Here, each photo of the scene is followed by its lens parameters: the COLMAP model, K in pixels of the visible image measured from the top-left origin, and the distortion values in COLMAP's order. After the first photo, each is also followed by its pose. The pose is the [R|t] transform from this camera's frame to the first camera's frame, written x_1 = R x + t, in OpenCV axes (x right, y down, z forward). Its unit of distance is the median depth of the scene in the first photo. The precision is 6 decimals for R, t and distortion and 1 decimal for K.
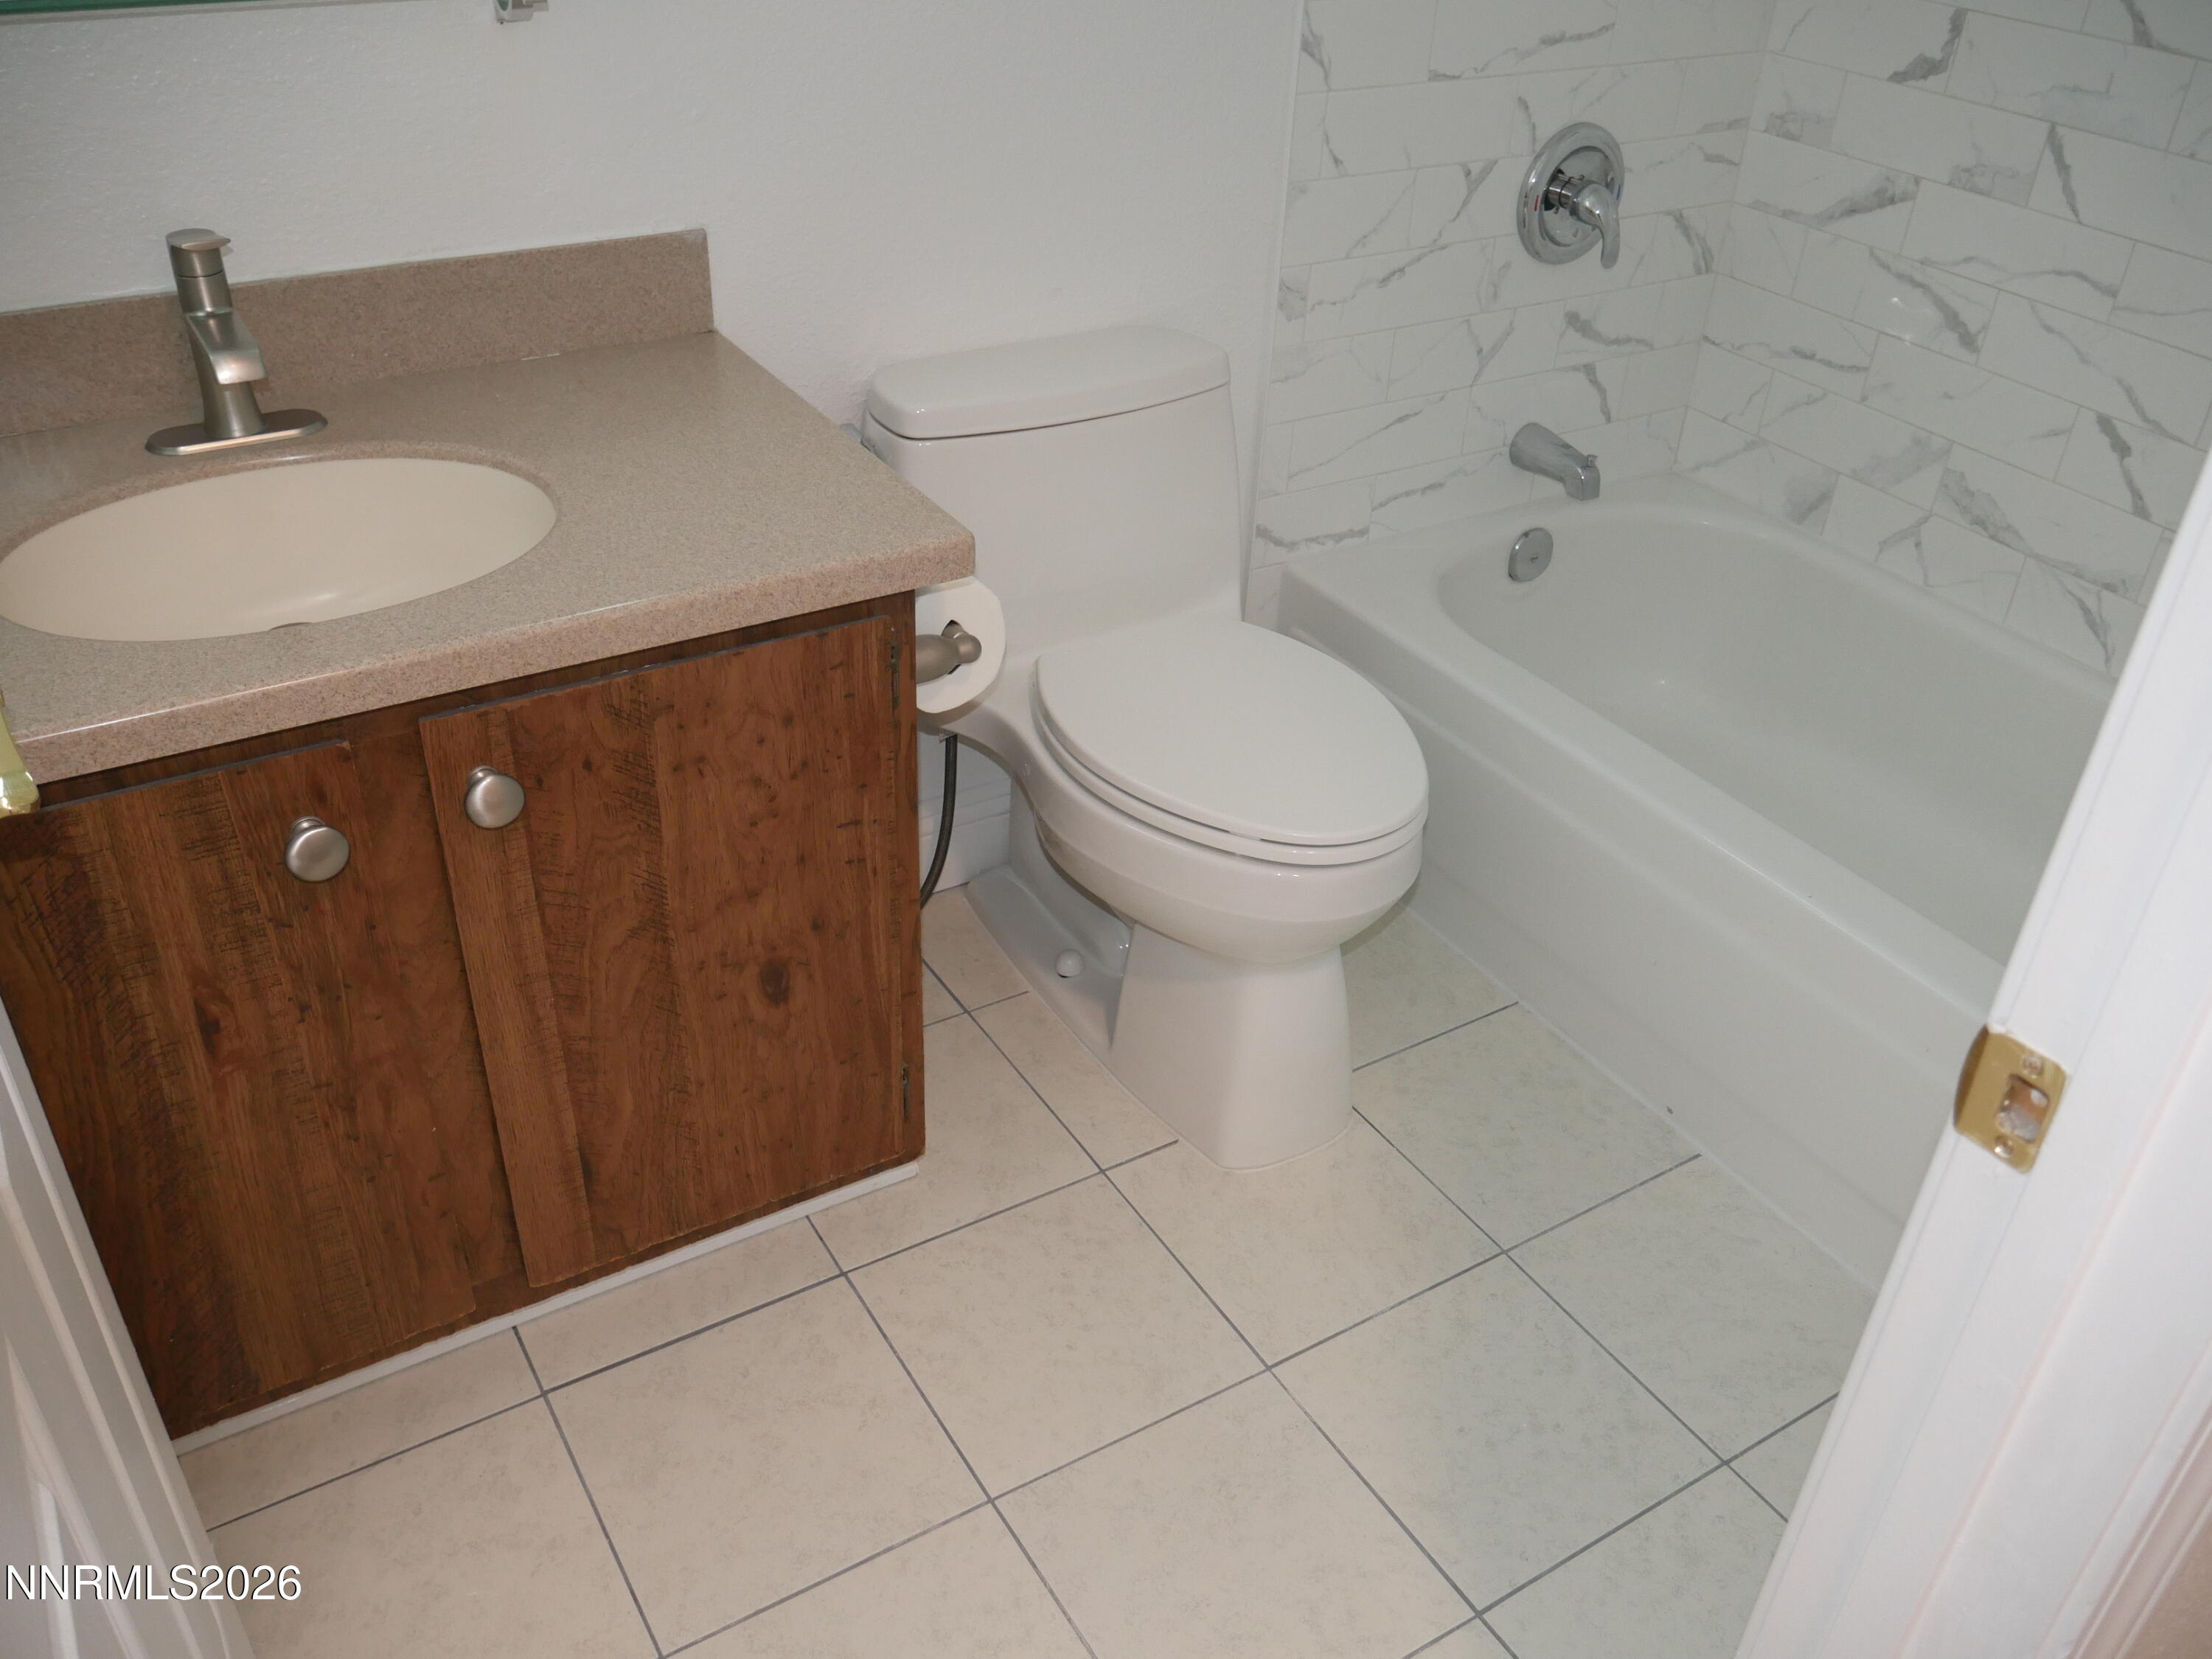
lens RADIAL K [[1827.2, 0, 1099.0], [0, 1827.2, 835.7], [0, 0, 1]] dist [-0.031517, 0.015124]
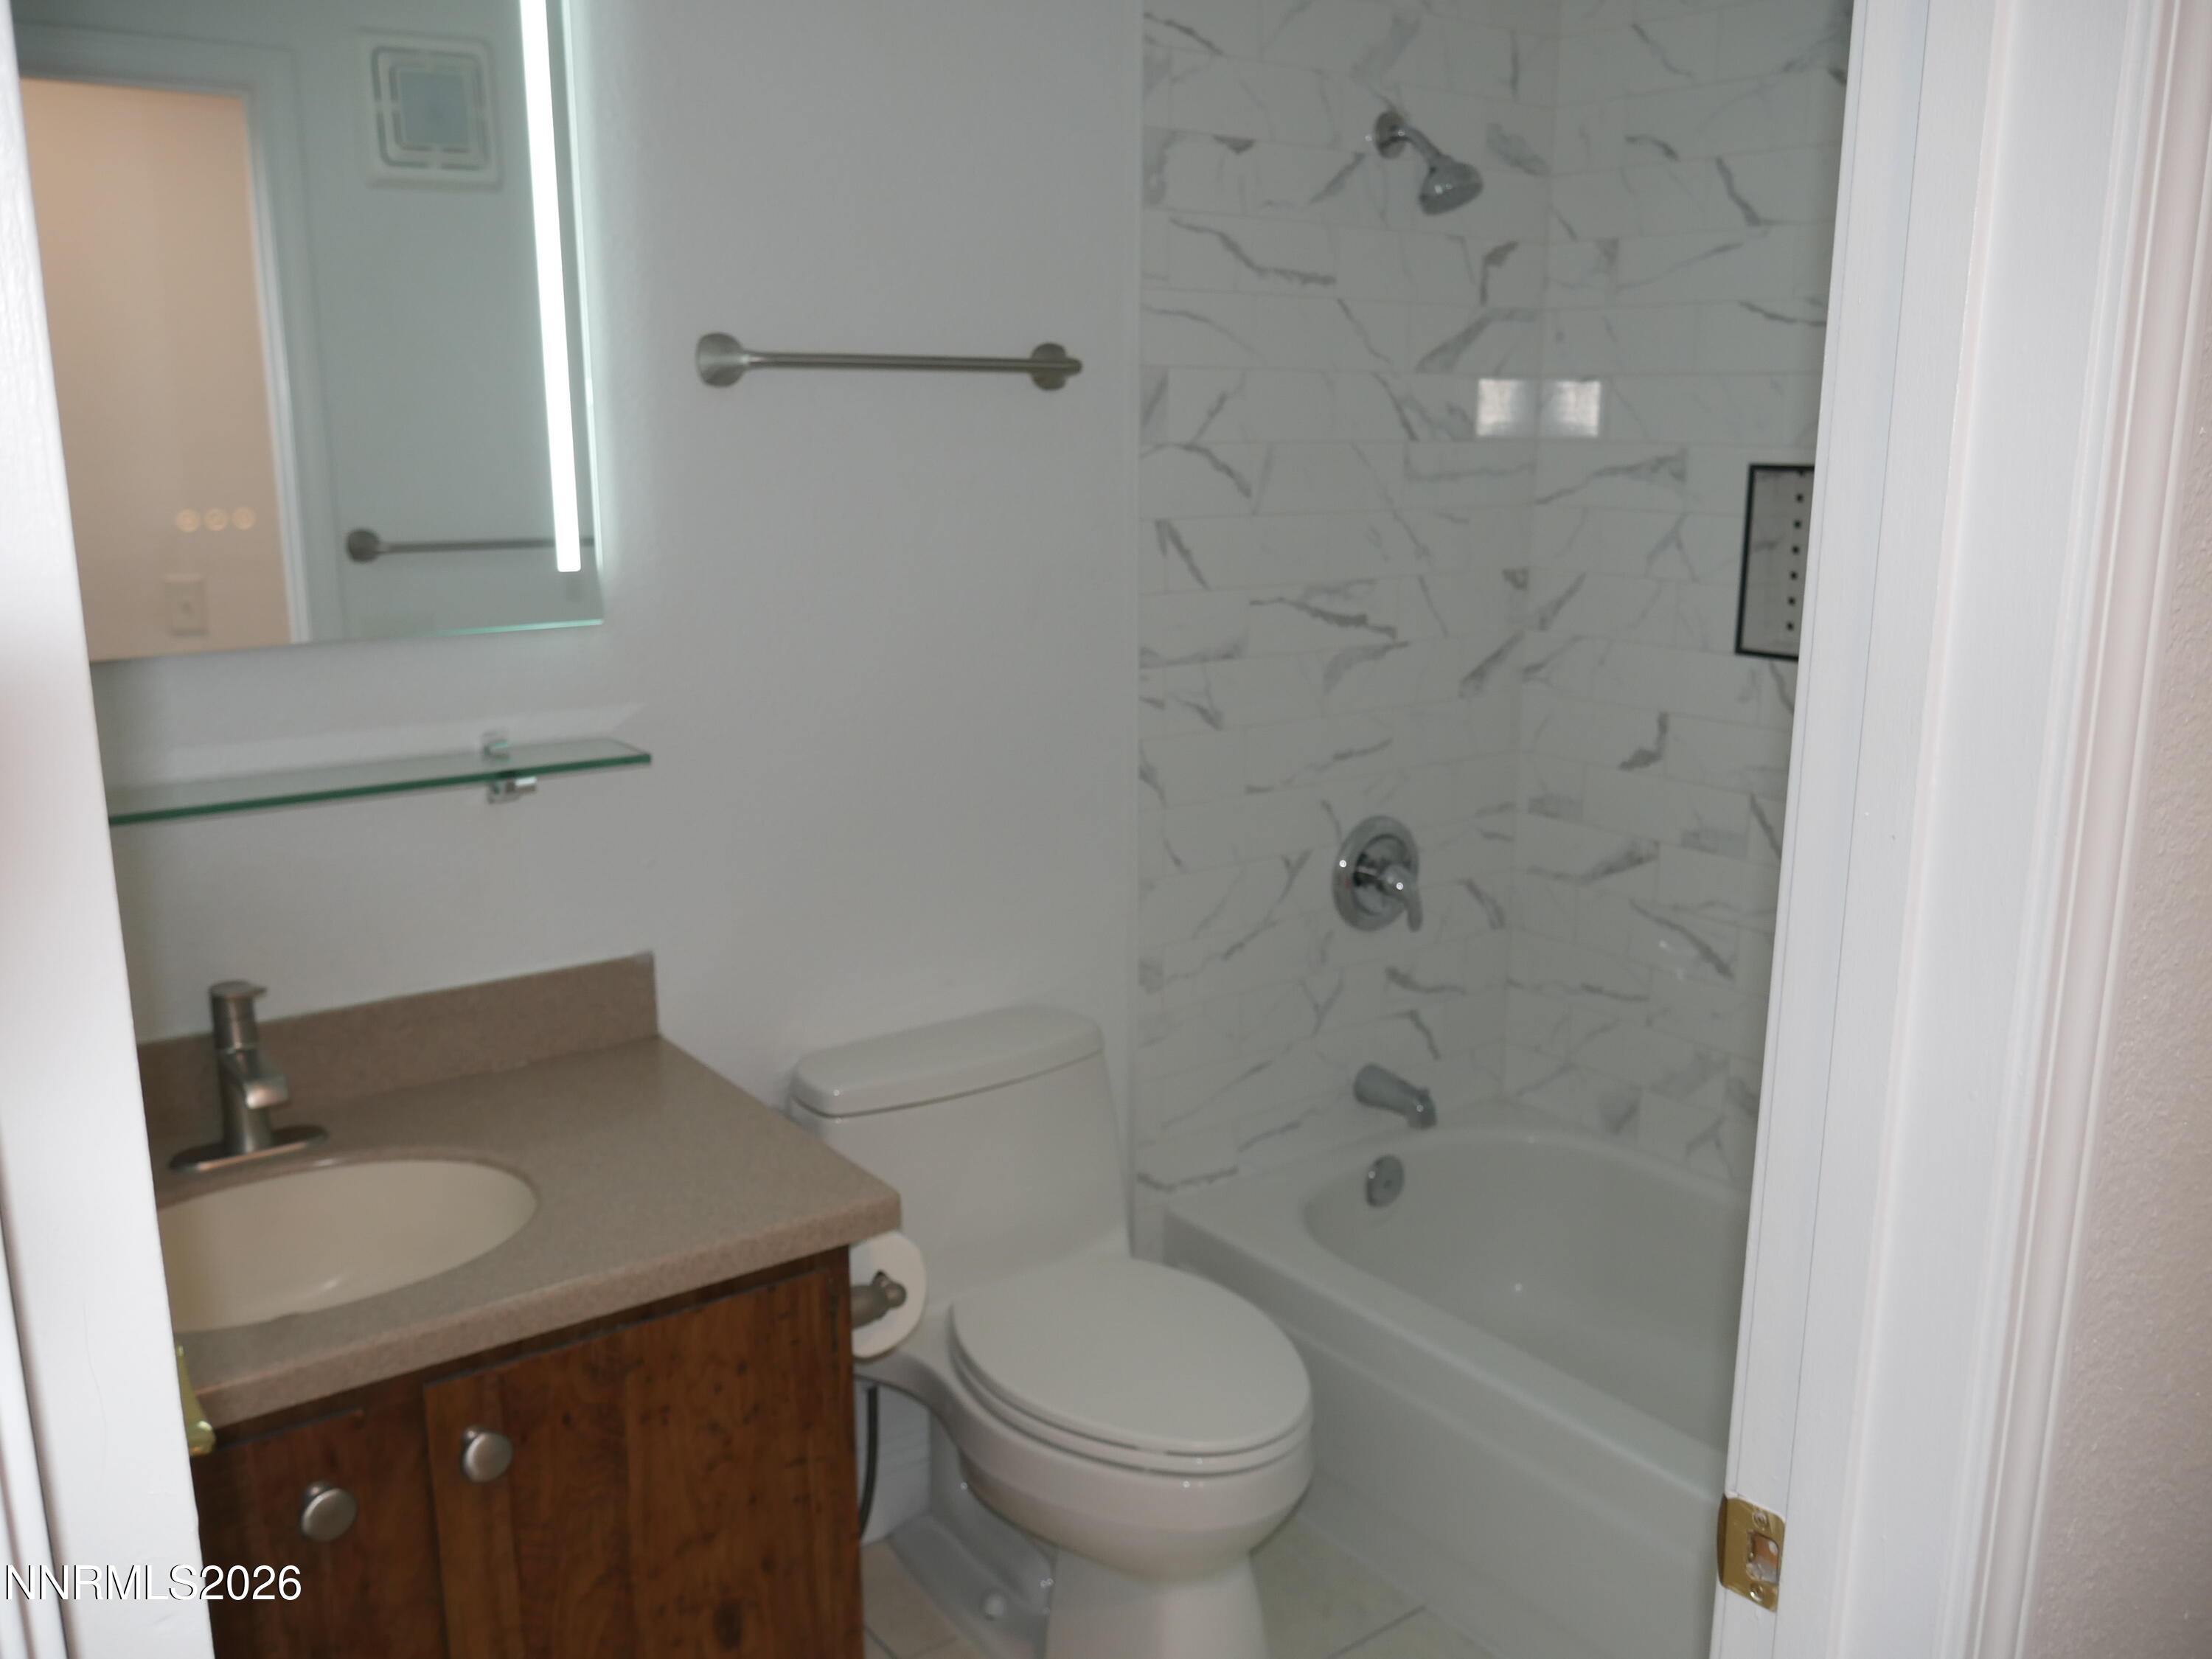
lens RADIAL K [[1827.2, 0, 1099.0], [0, 1827.2, 835.7], [0, 0, 1]] dist [-0.031517, 0.015124]
pose [[0.995329, -0.058712, 0.076639, -0.016479], [0.081903, 0.933789, -0.348324, 0.039409], [-0.051114, 0.352974, 0.934236, -0.181951]]
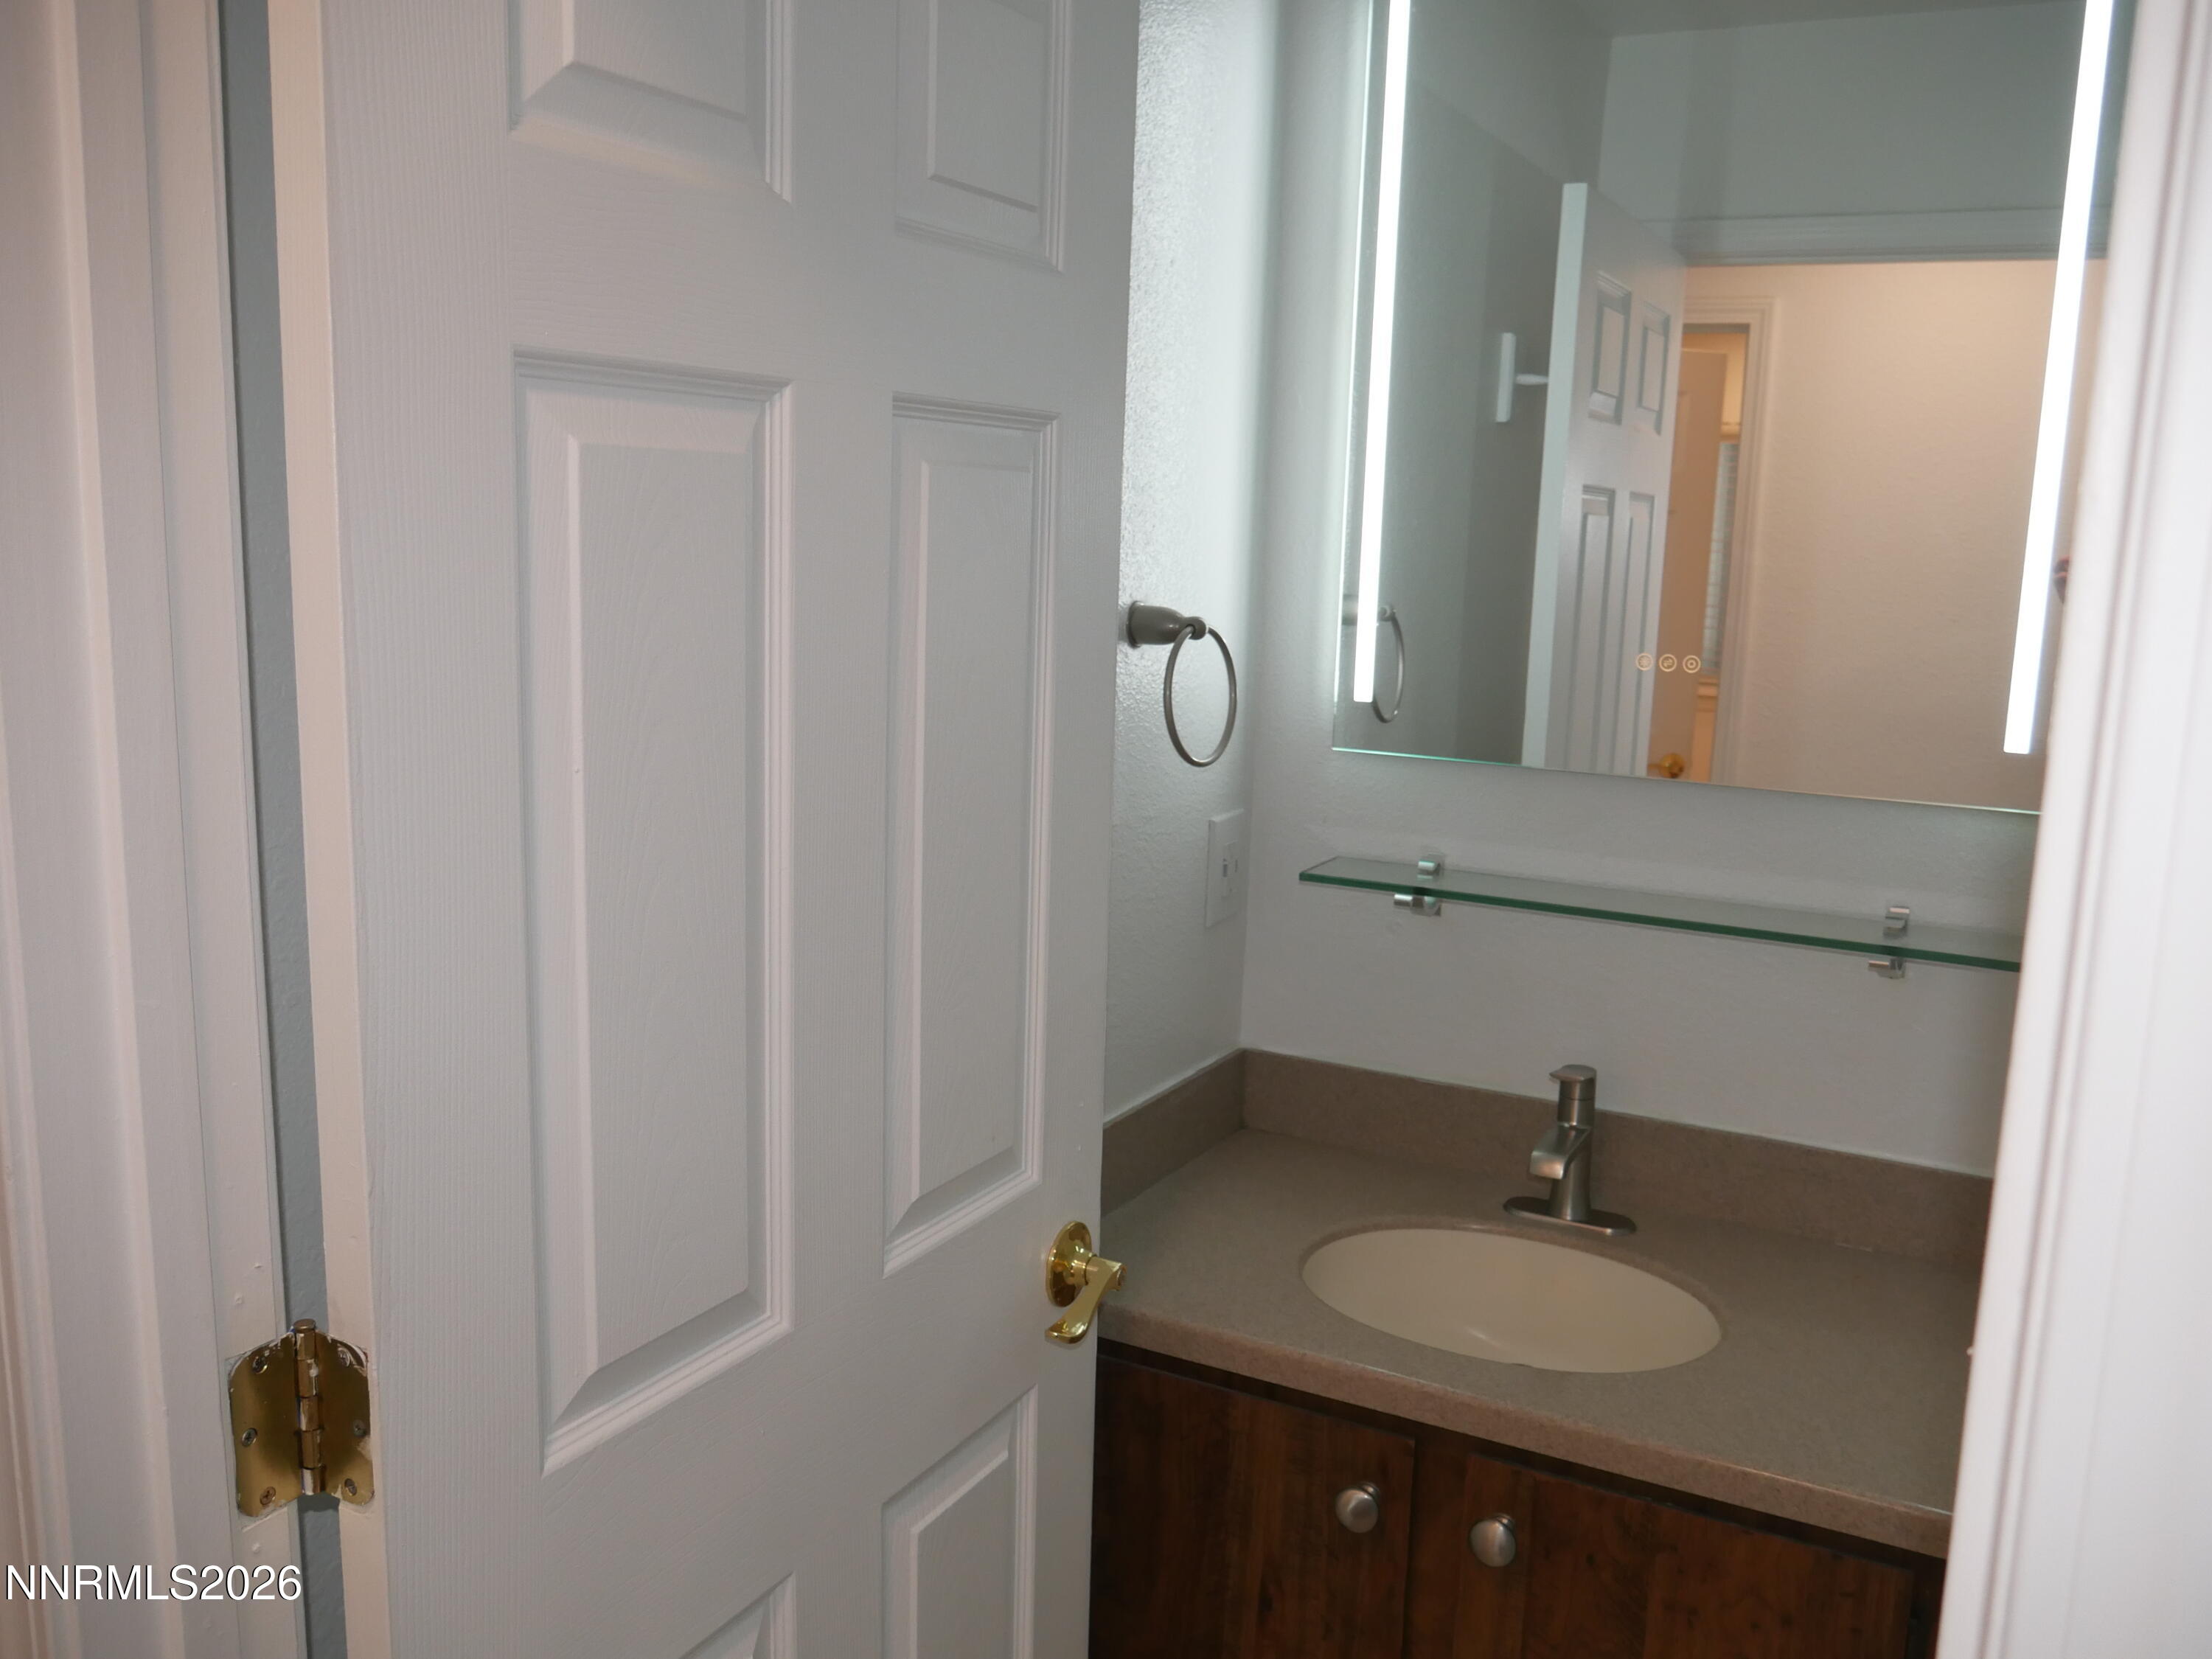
lens RADIAL K [[1838.6, 0, 1108.0], [0, 1838.6, 832.1], [0, 0, 1]] dist [-0.019965, -0.002885]
pose [[0.506168, 0.124590, -0.853388, 0.457879], [-0.484693, 0.859553, -0.161994, -0.092327], [0.713349, 0.495627, 0.495466, -0.011890]]
